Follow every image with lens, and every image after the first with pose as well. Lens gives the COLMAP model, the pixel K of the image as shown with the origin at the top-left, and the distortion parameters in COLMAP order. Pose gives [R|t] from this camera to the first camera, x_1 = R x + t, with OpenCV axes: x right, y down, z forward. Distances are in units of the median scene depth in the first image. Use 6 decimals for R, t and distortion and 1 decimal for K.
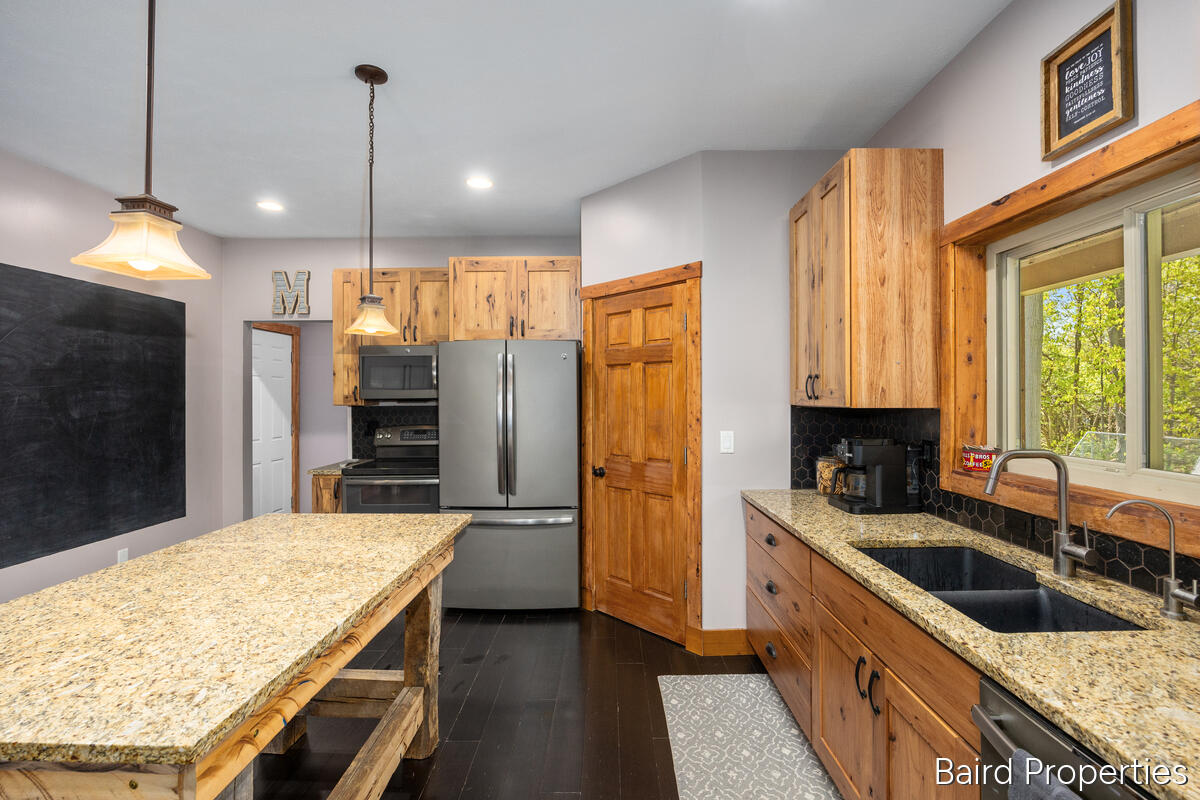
lens RADIAL K [[544.3, 0, 602.6], [0, 544.3, 392.9], [0, 0, 1]] dist [-0.010122, 0.000373]
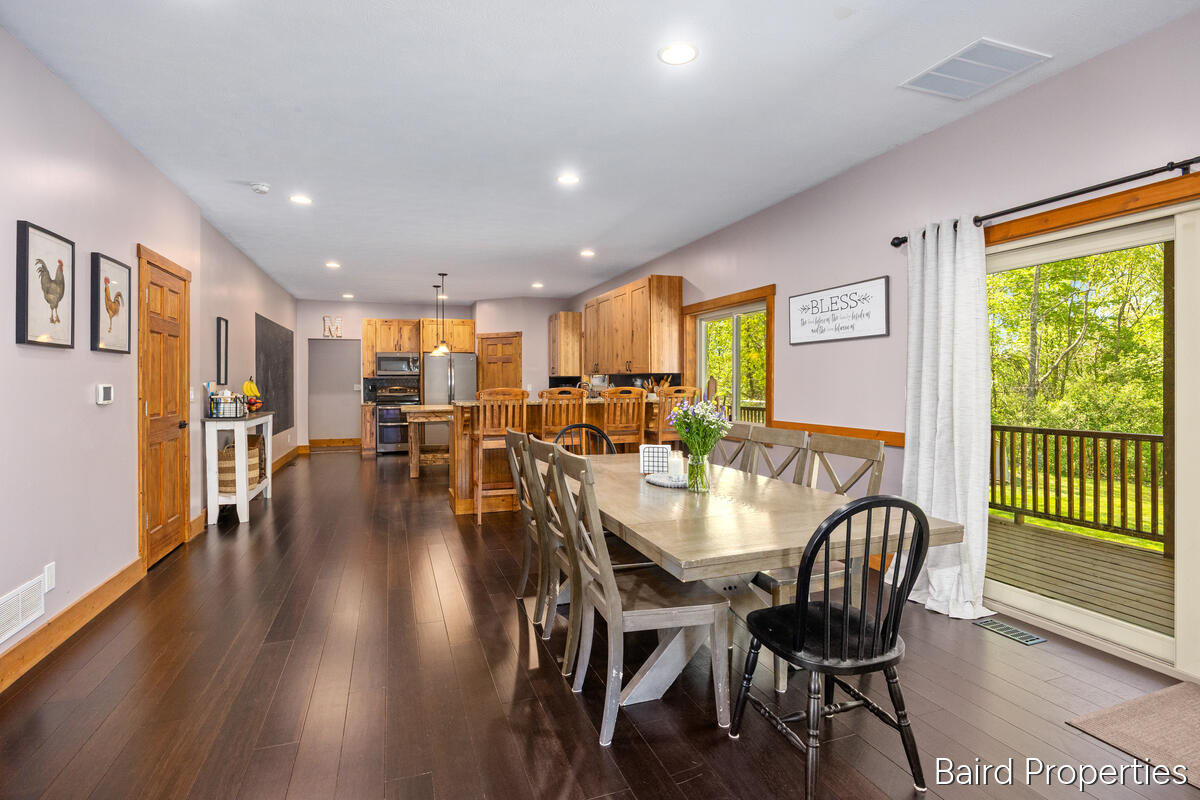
lens RADIAL K [[594.5, 0, 599.2], [0, 594.5, 382.6], [0, 0, 1]] dist [-0.004141, 0.000149]
pose [[0.942104, 0.002098, 0.335316, -0.544892], [-0.003677, 0.999985, 0.004075, 0.041901], [-0.335302, -0.005072, 0.942097, -2.376817]]
